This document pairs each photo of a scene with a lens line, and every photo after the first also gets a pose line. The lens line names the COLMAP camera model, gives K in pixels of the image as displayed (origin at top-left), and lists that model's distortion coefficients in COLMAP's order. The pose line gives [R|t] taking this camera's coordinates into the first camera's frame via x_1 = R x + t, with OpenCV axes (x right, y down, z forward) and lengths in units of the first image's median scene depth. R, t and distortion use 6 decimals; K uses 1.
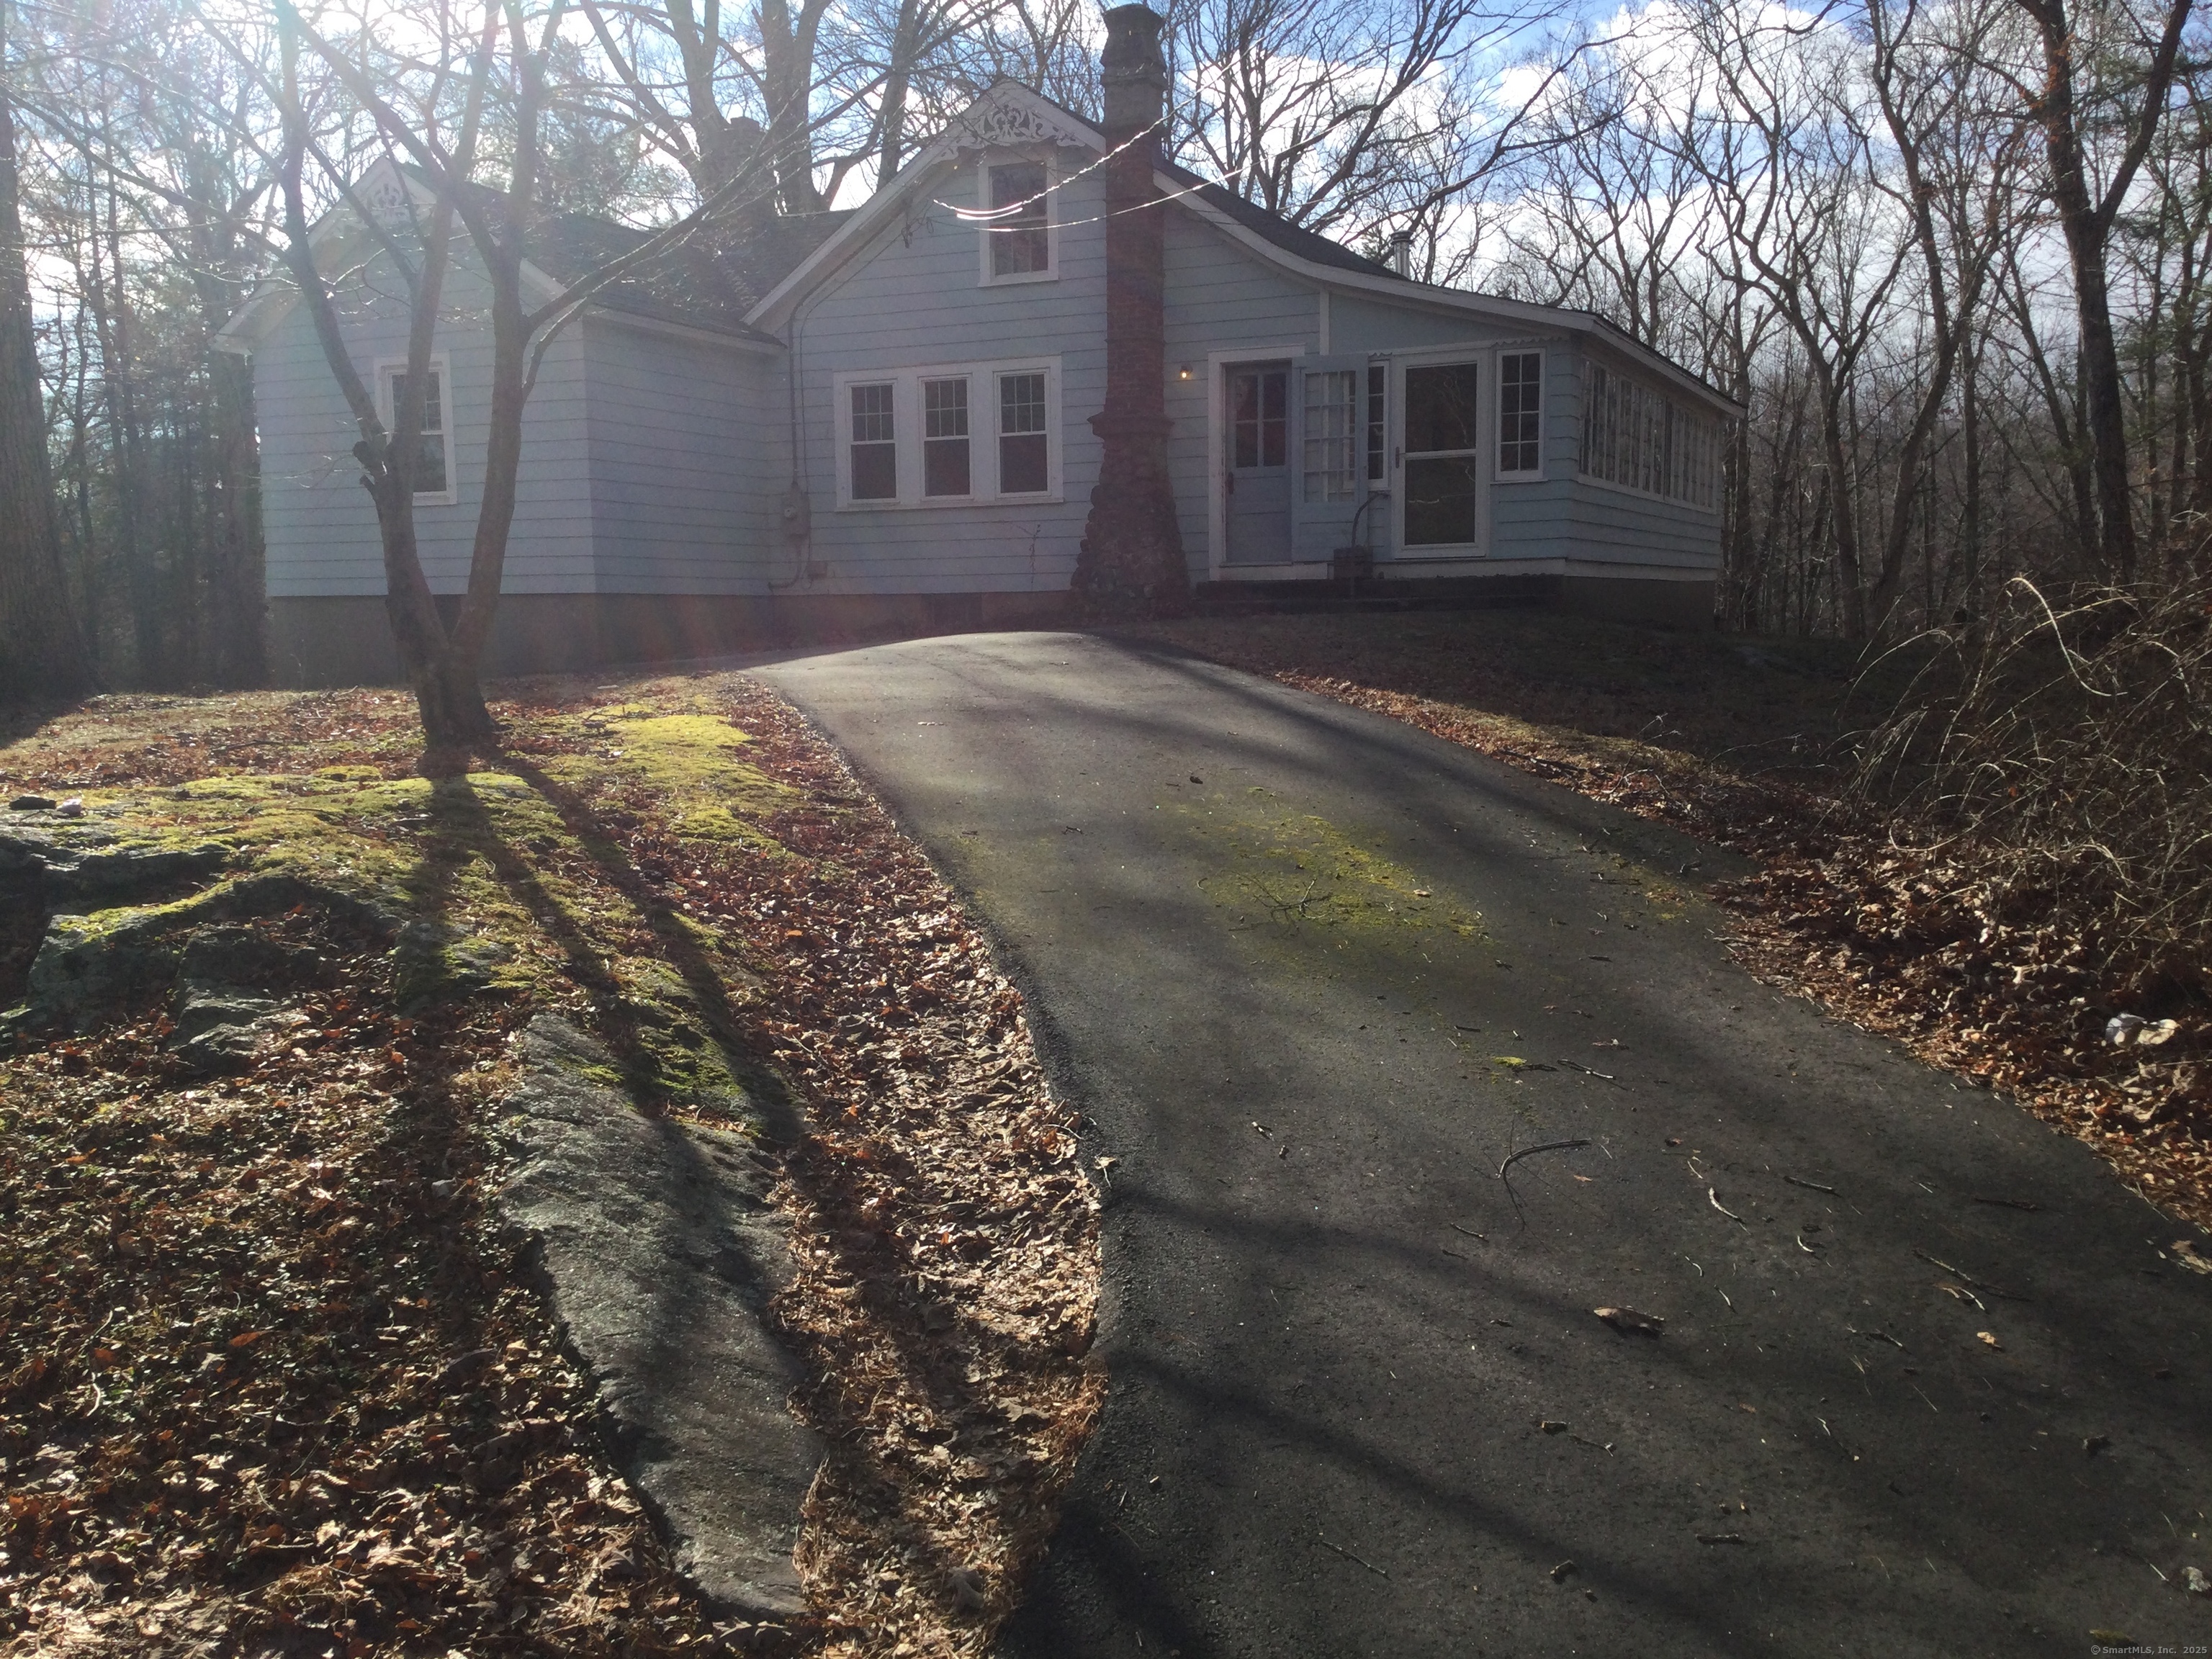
lens RADIAL K [[2002.1, 0, 1107.3], [0, 2002.1, 820.3], [0, 0, 1]] dist [0.144347, -0.258522]
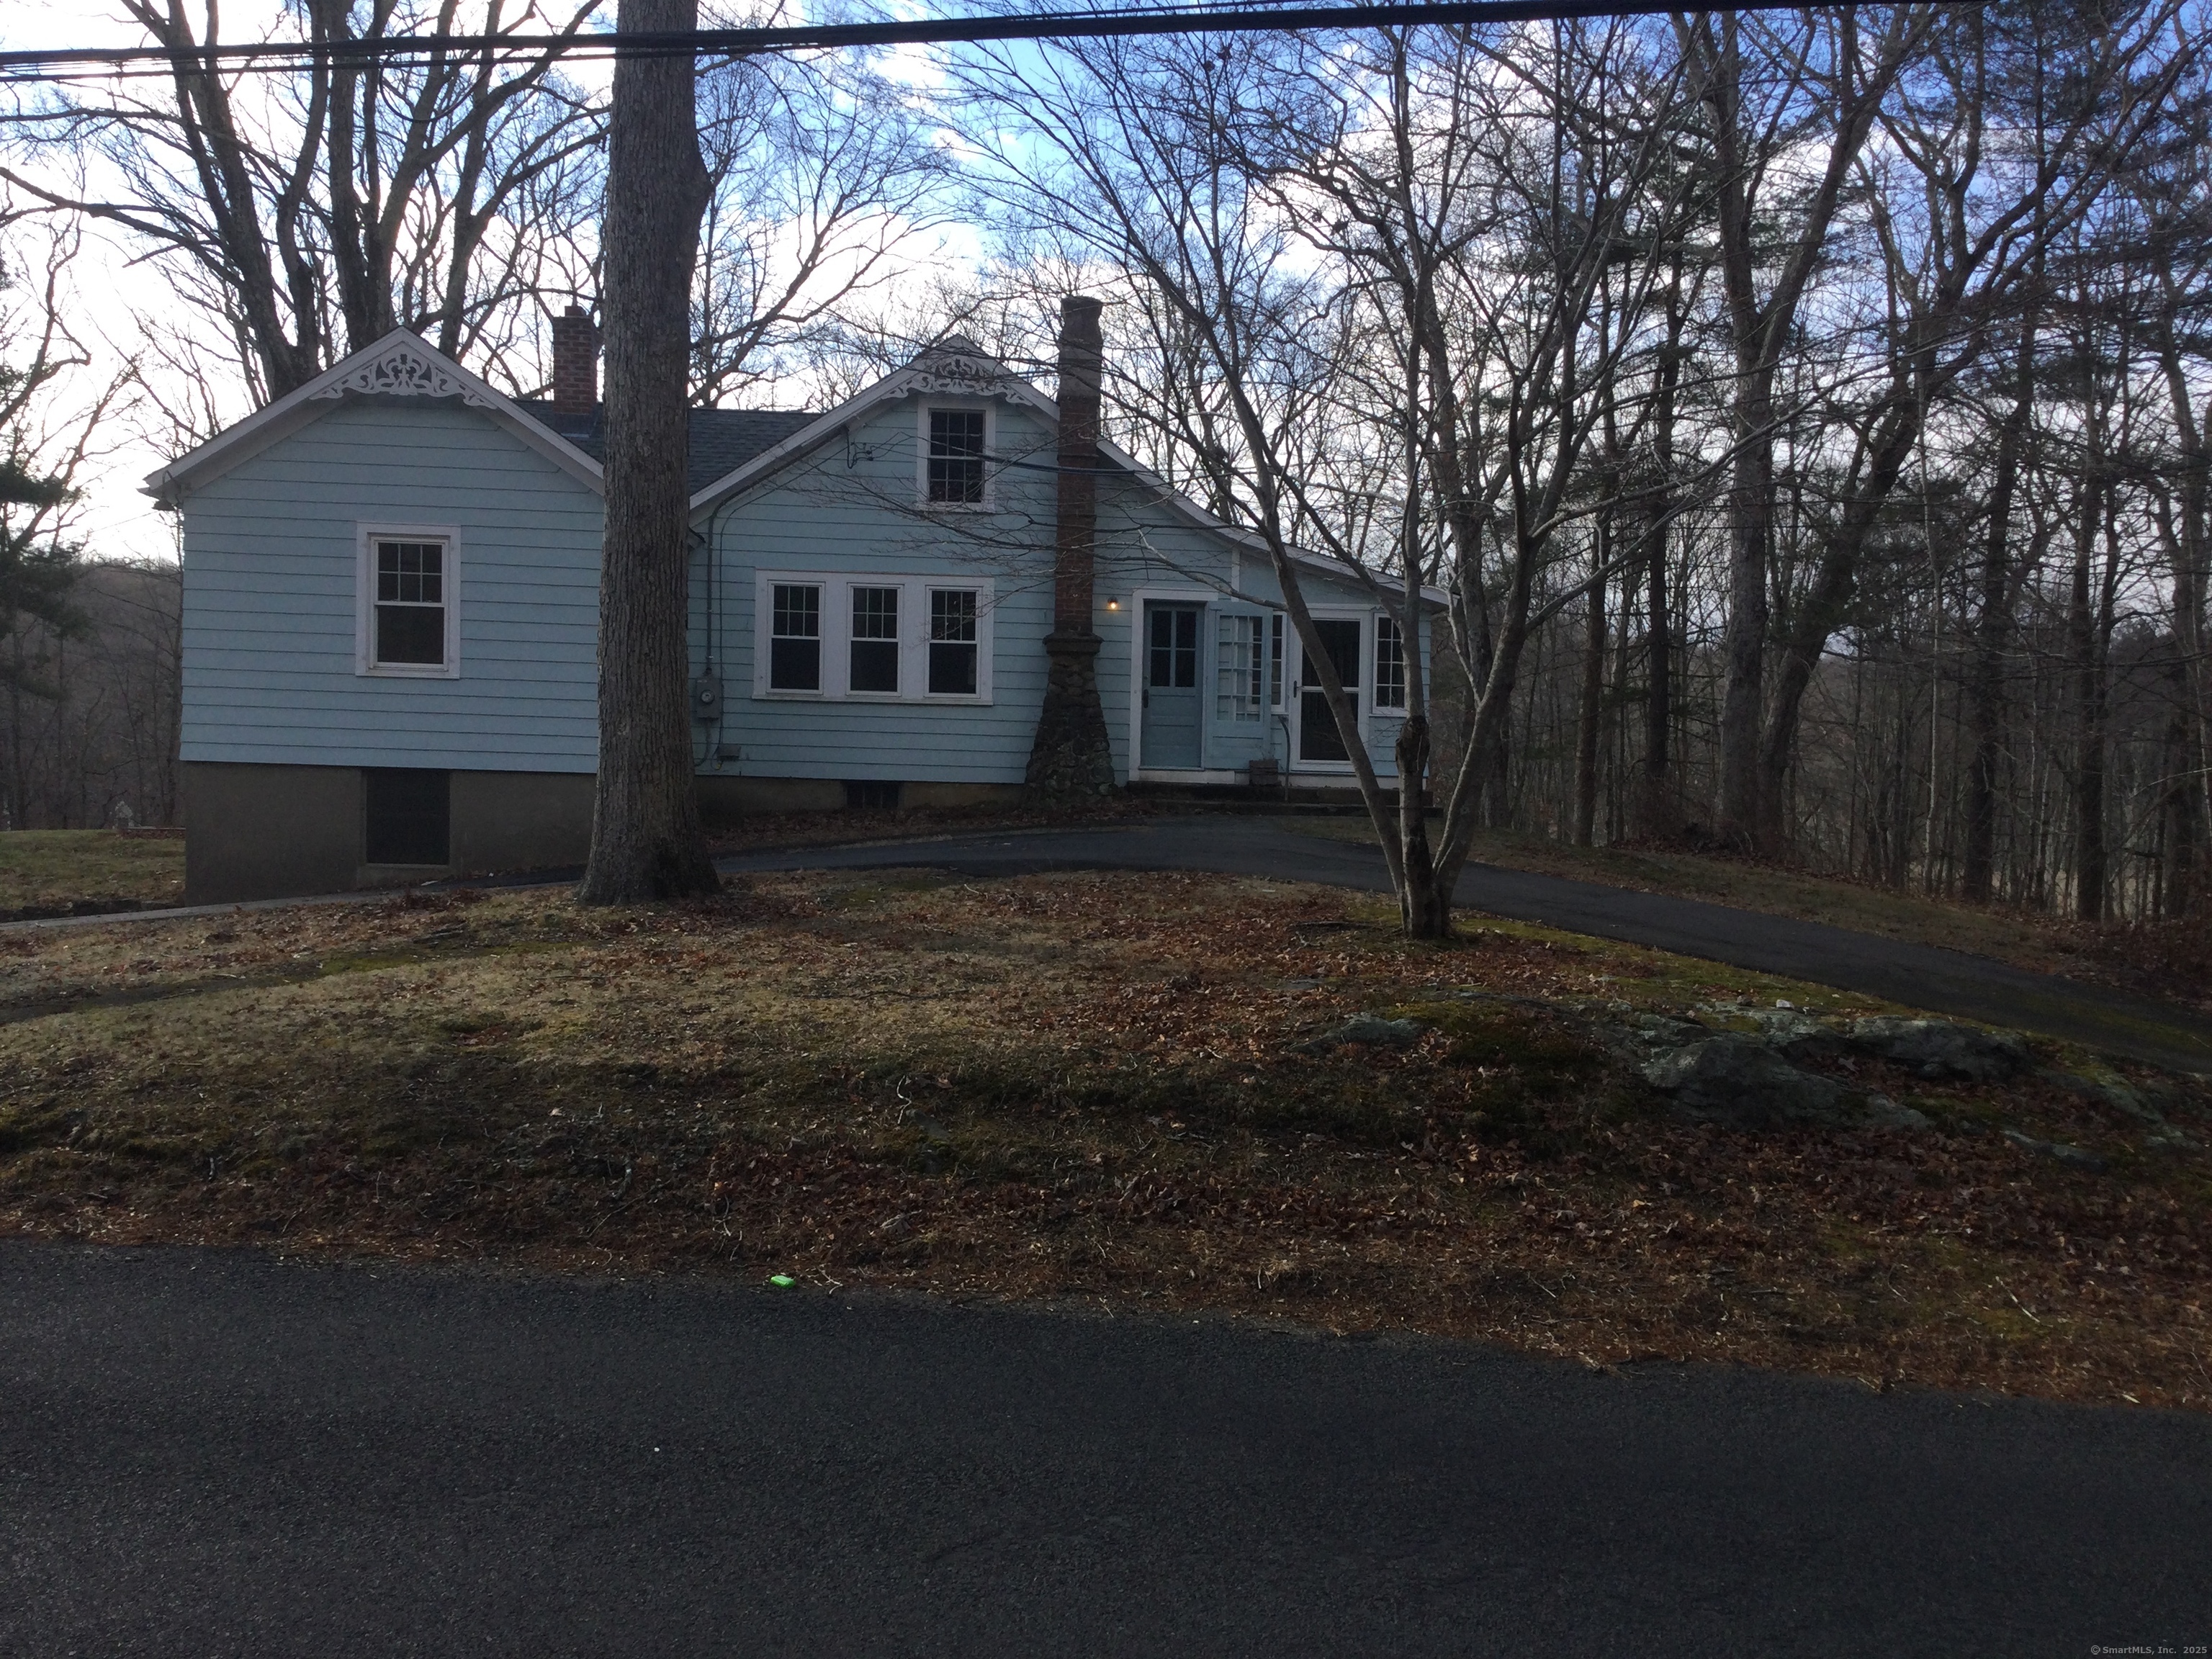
lens RADIAL K [[1967.2, 0, 1095.7], [0, 1967.2, 840.9], [0, 0, 1]] dist [0.149443, -0.270960]
pose [[0.881583, 0.022560, 0.471489, -0.433637], [0.012143, 0.997443, -0.070431, -0.003635], [-0.471872, 0.067816, 0.879055, 0.006551]]
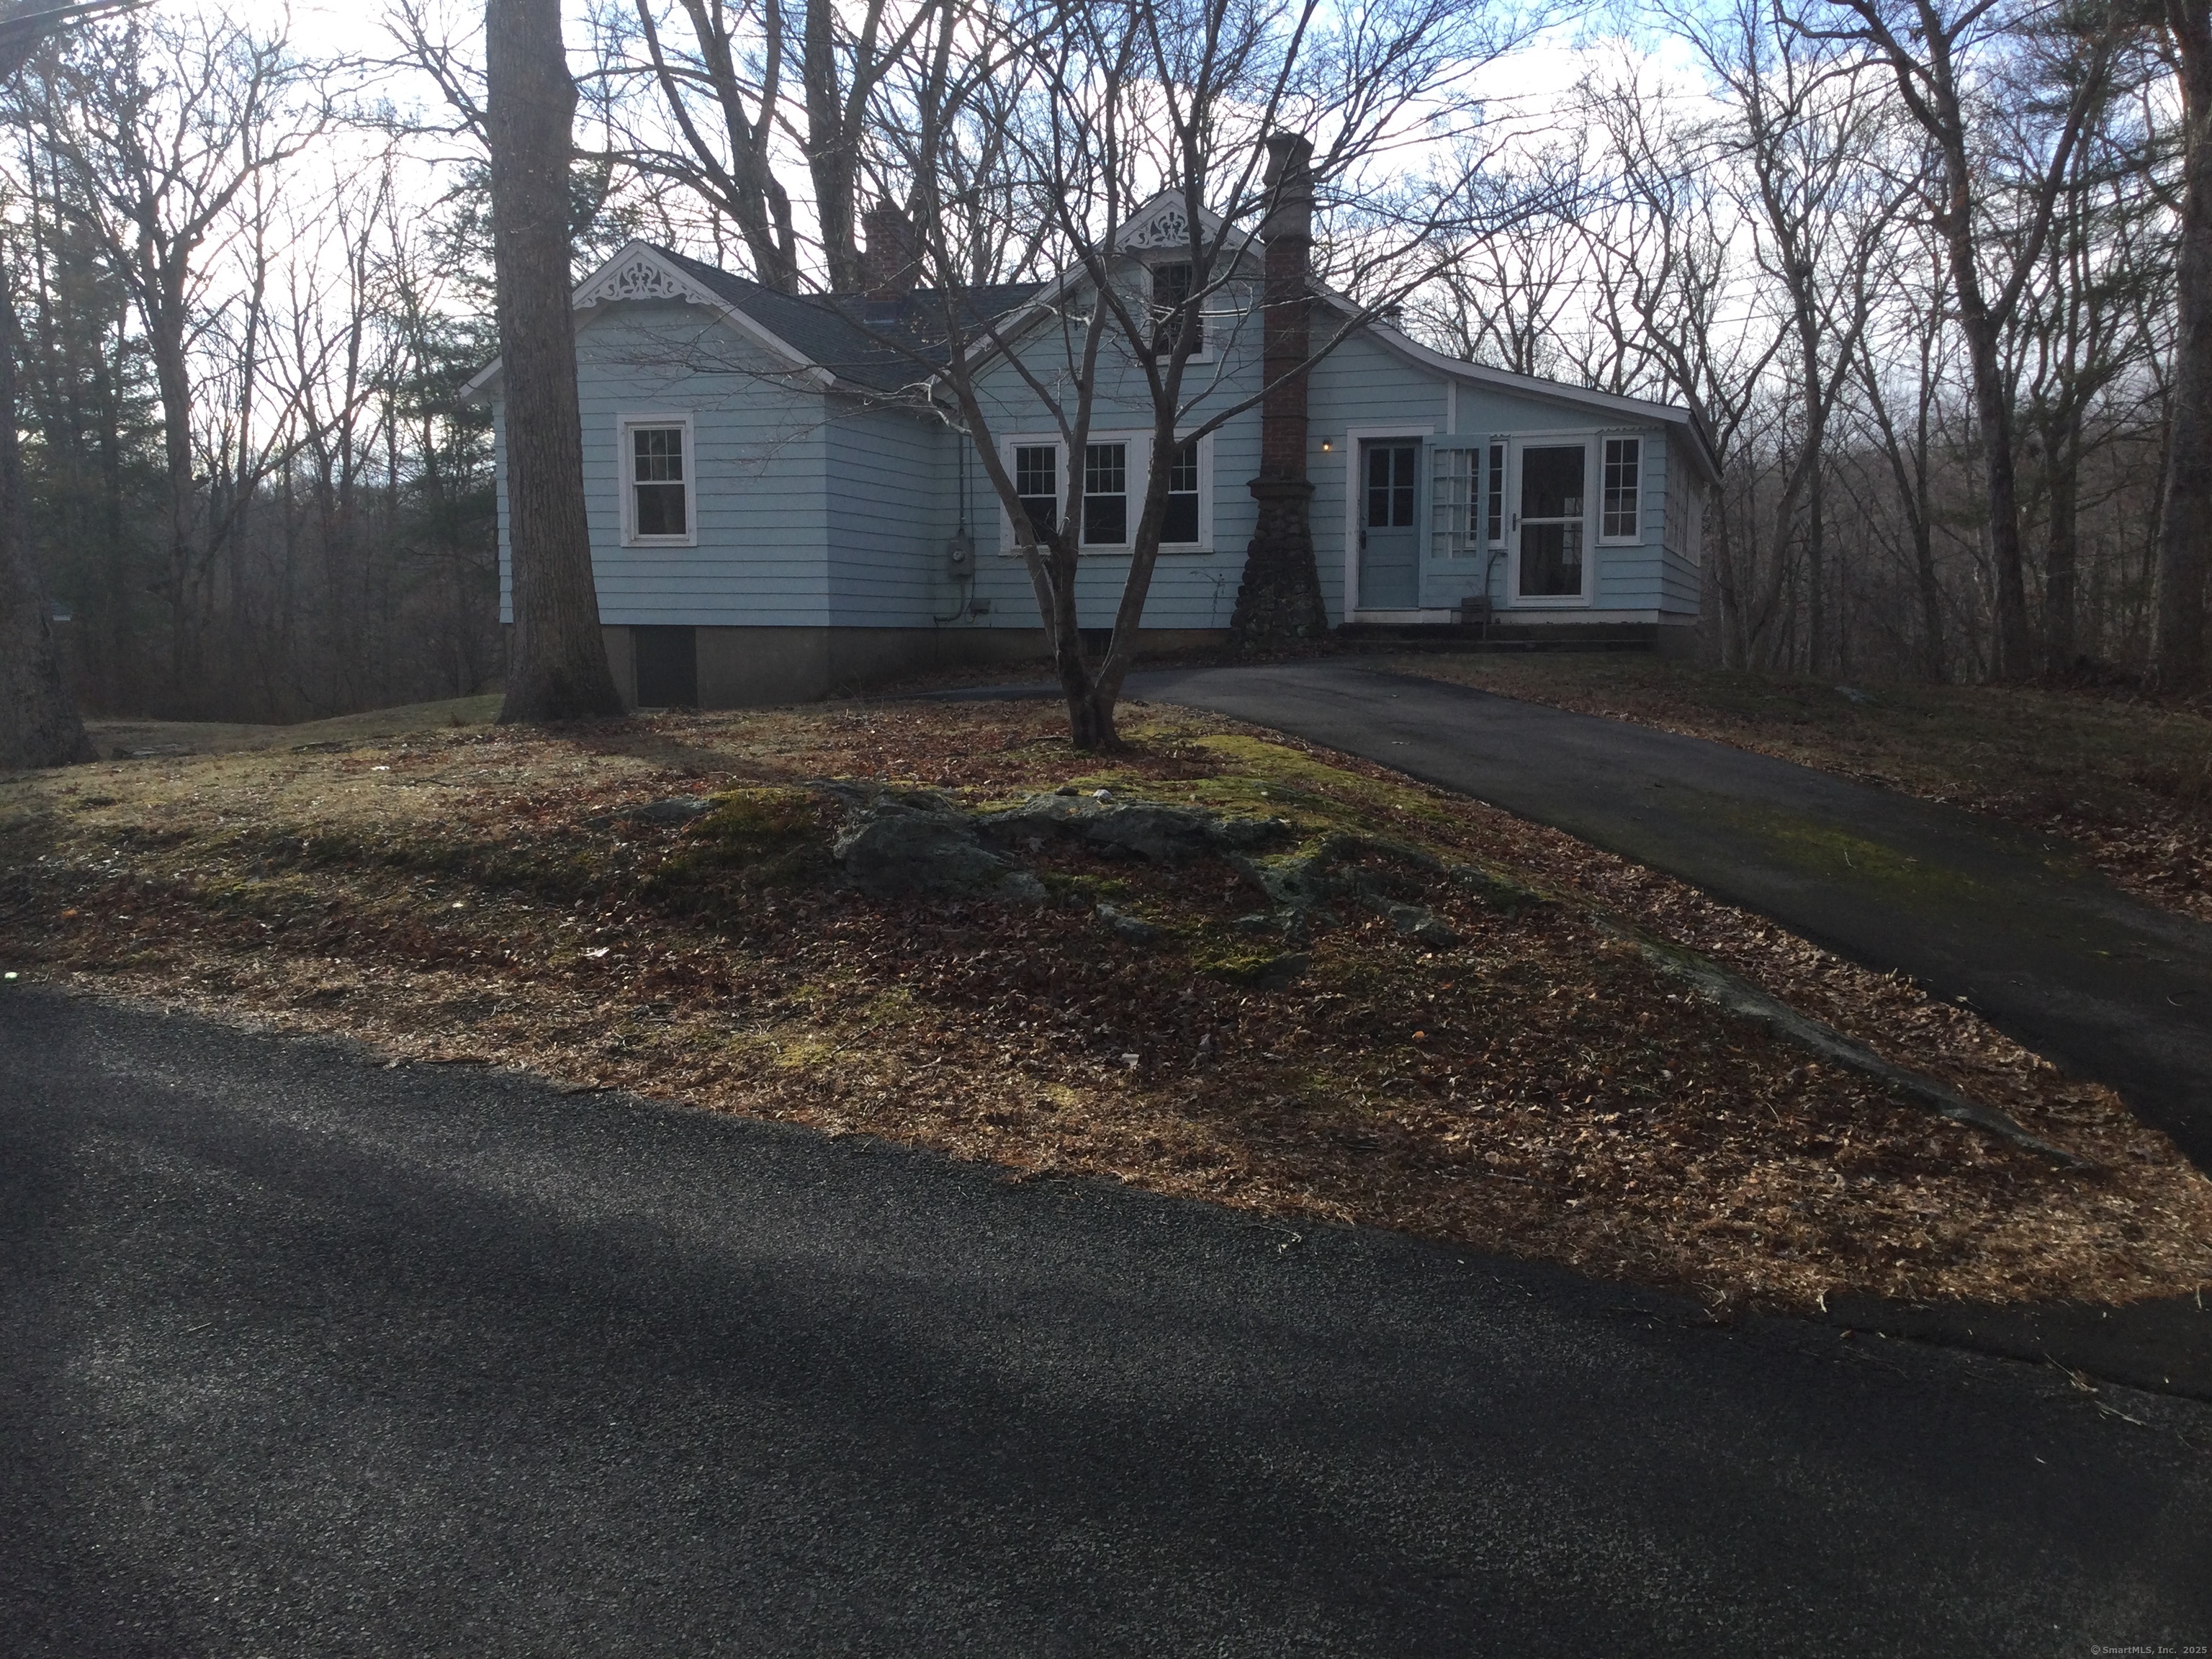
lens RADIAL K [[1986.8, 0, 1106.5], [0, 1986.8, 843.0], [0, 0, 1]] dist [0.143517, -0.247978]
pose [[0.994395, 0.007059, 0.105496, -0.179706], [-0.006630, 0.999968, -0.004412, 0.013062], [-0.105523, 0.003688, 0.994410, -0.122010]]
